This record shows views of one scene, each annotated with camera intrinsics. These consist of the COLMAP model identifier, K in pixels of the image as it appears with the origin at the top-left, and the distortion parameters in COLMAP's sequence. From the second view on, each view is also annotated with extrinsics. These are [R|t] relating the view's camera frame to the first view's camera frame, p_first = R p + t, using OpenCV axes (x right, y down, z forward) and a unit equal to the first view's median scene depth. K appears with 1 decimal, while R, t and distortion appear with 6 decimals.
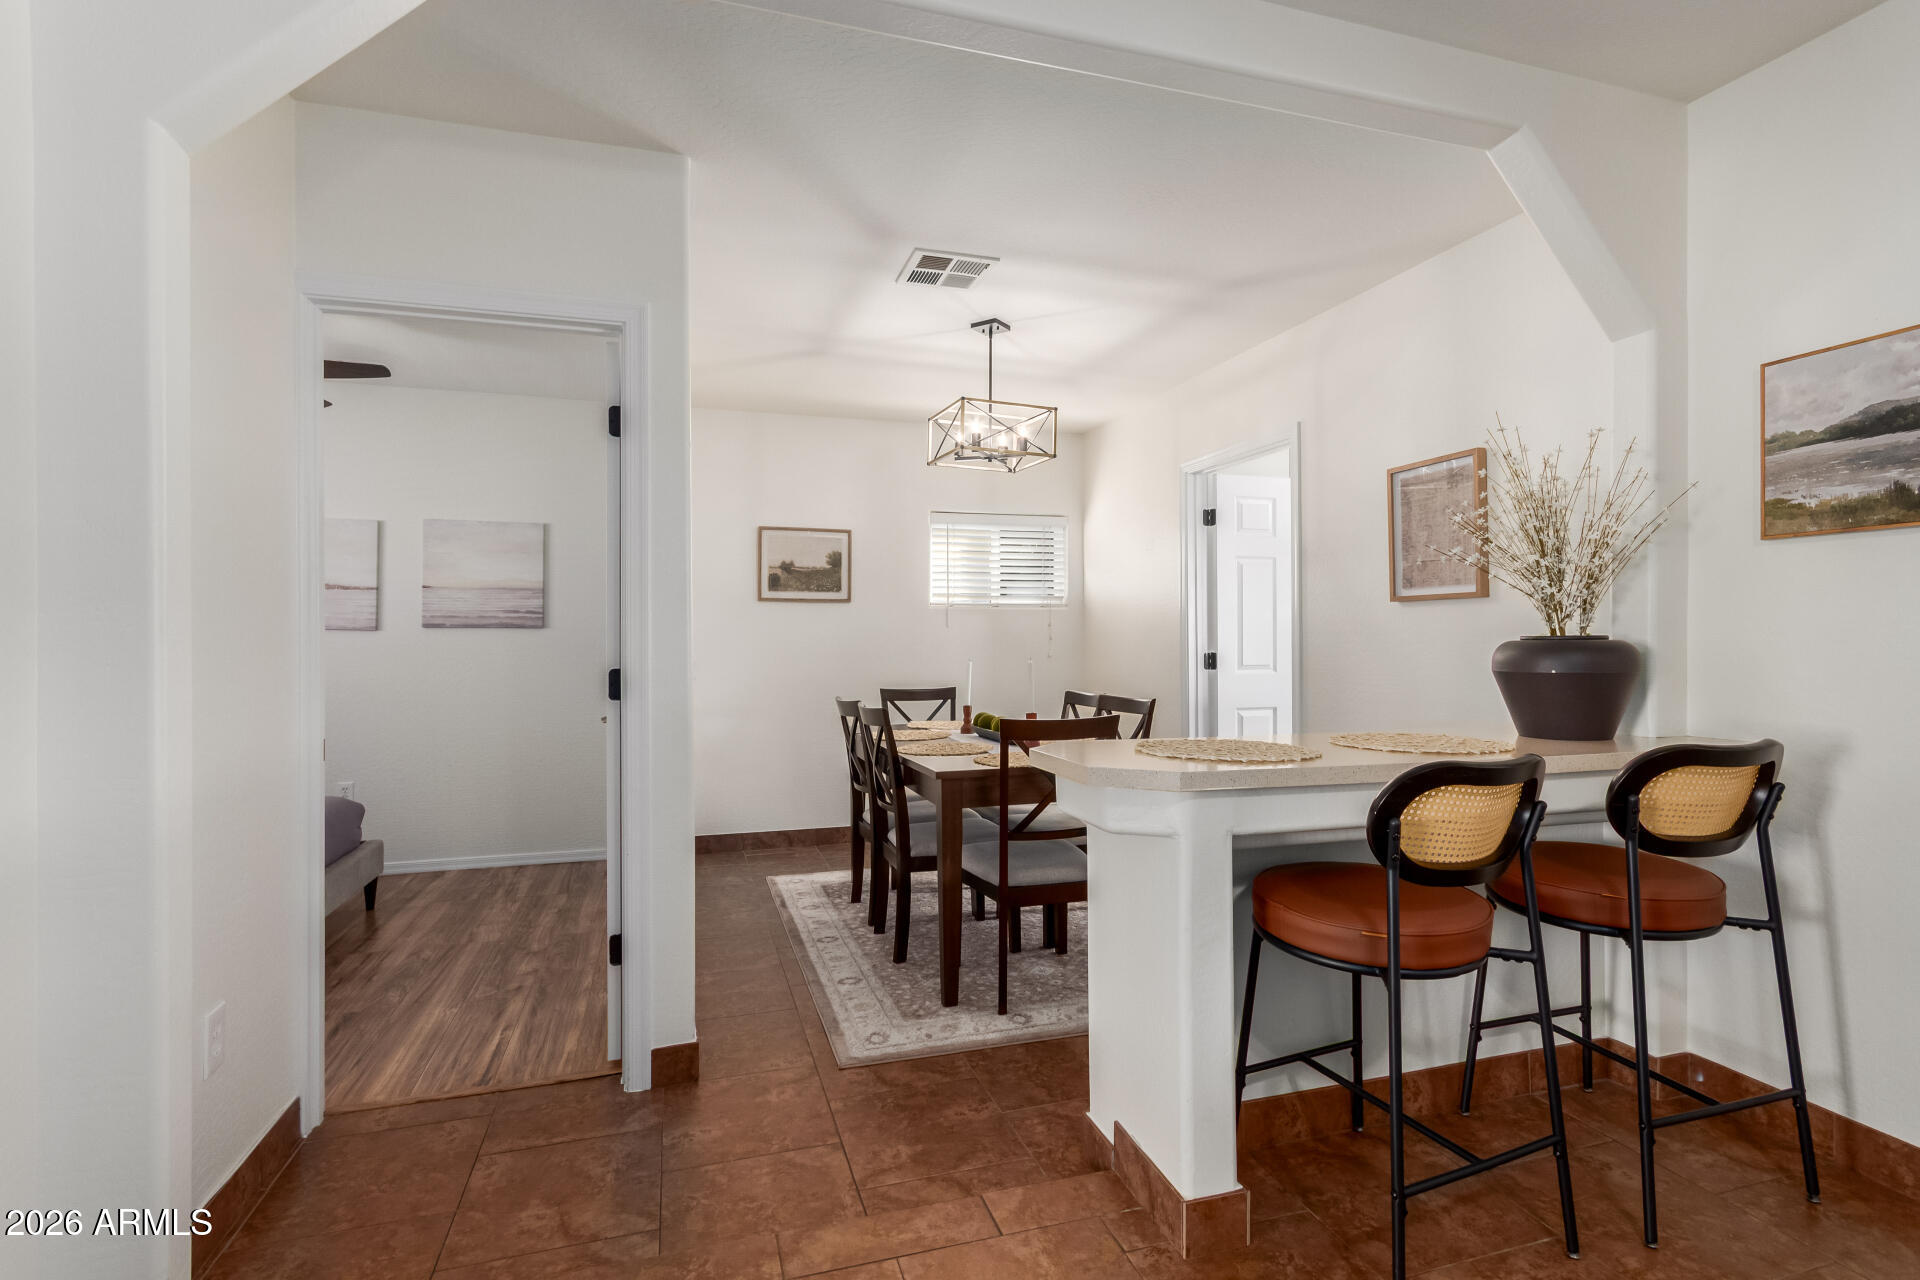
lens RADIAL K [[853.3, 0, 919.1], [0, 853.3, 633.0], [0, 0, 1]] dist [0.001234, 0.000025]
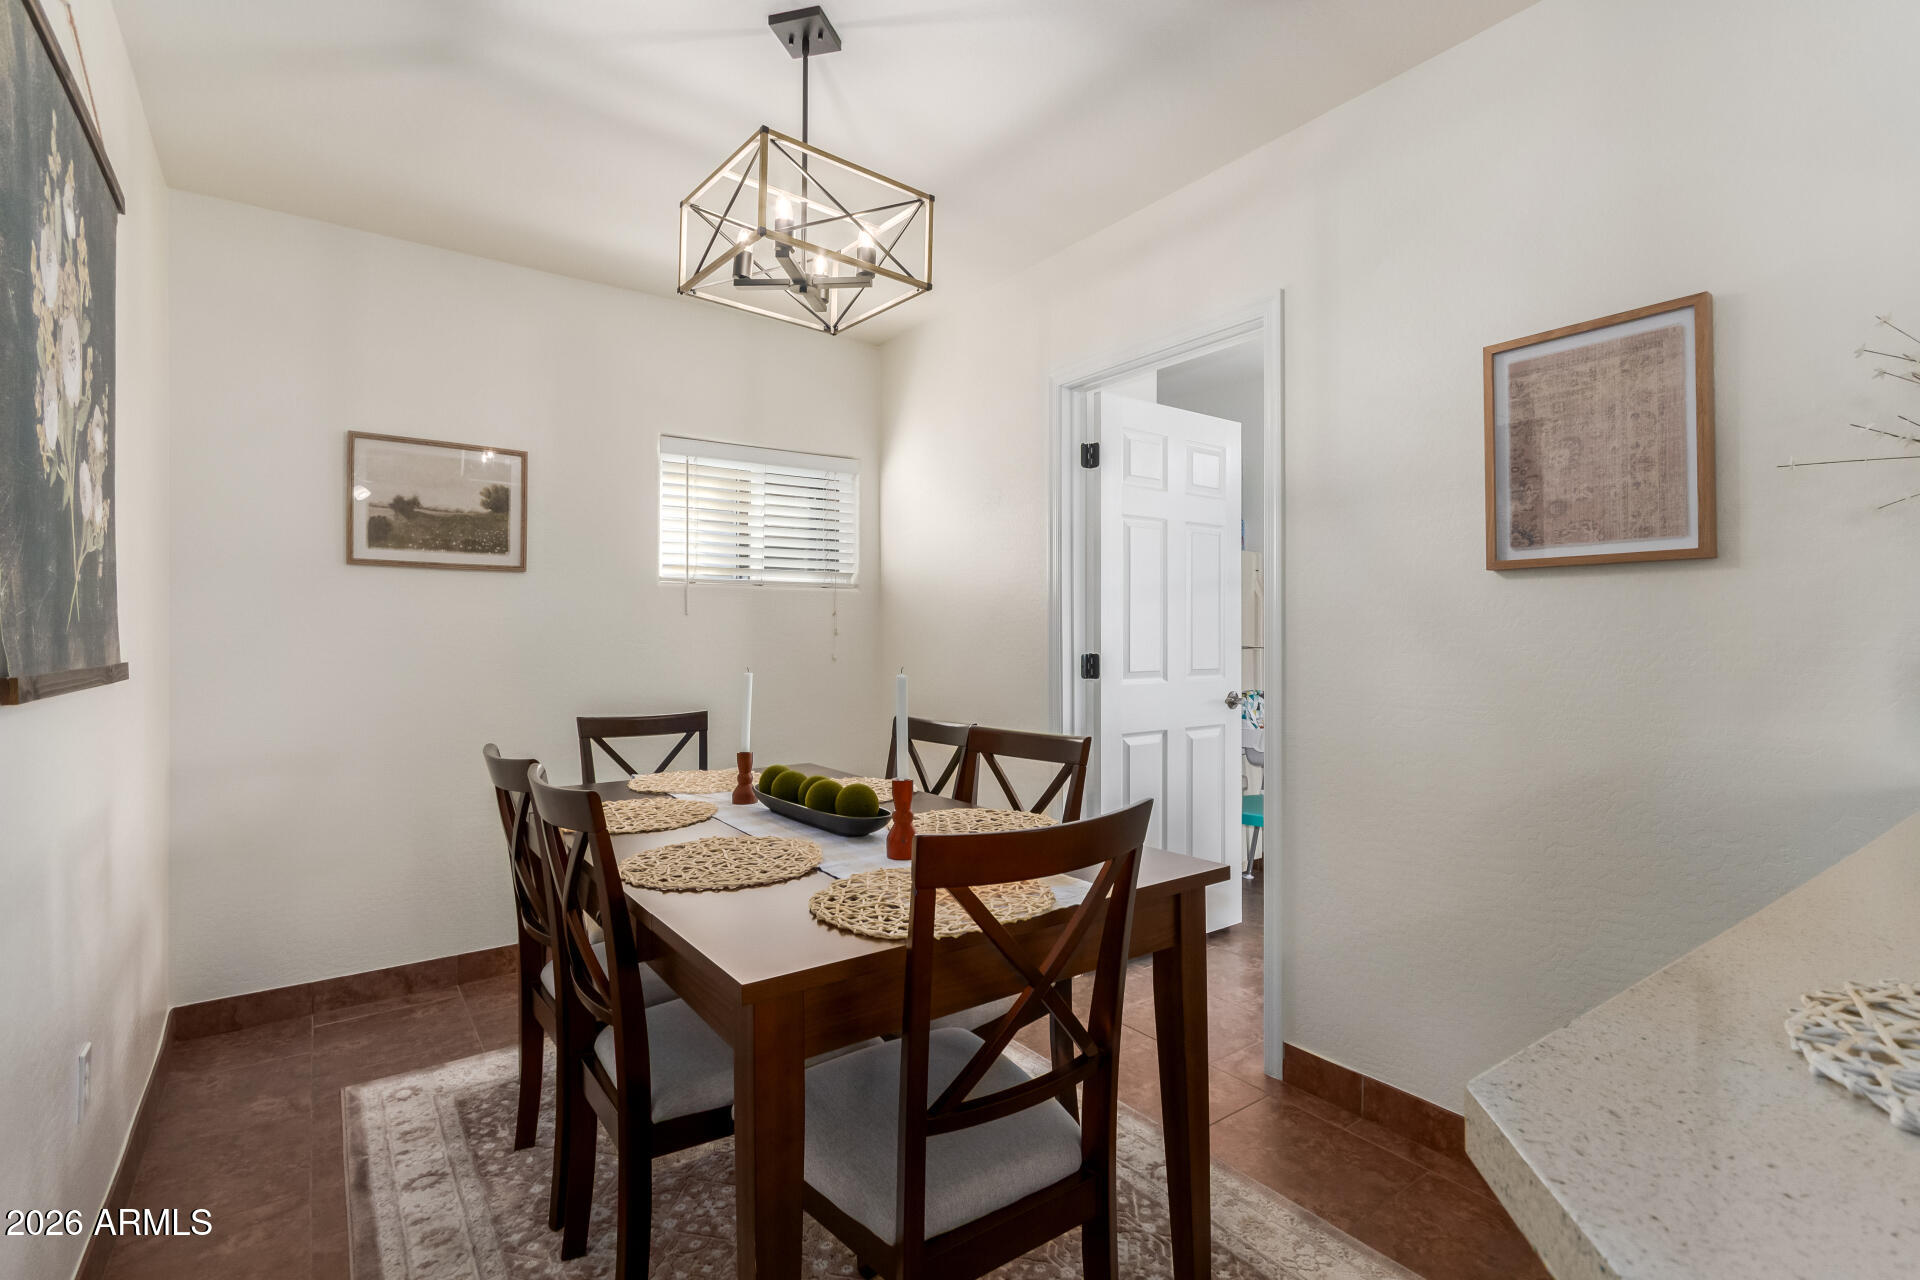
lens RADIAL K [[856.5, 0, 875.0], [0, 856.5, 632.4], [0, 0, 1]] dist [0.012689, -0.000033]
pose [[0.957062, 0.004285, 0.289852, -0.024720], [-0.004755, 0.999988, 0.000916, 0.006746], [-0.289845, -0.002255, 0.957071, 0.449275]]
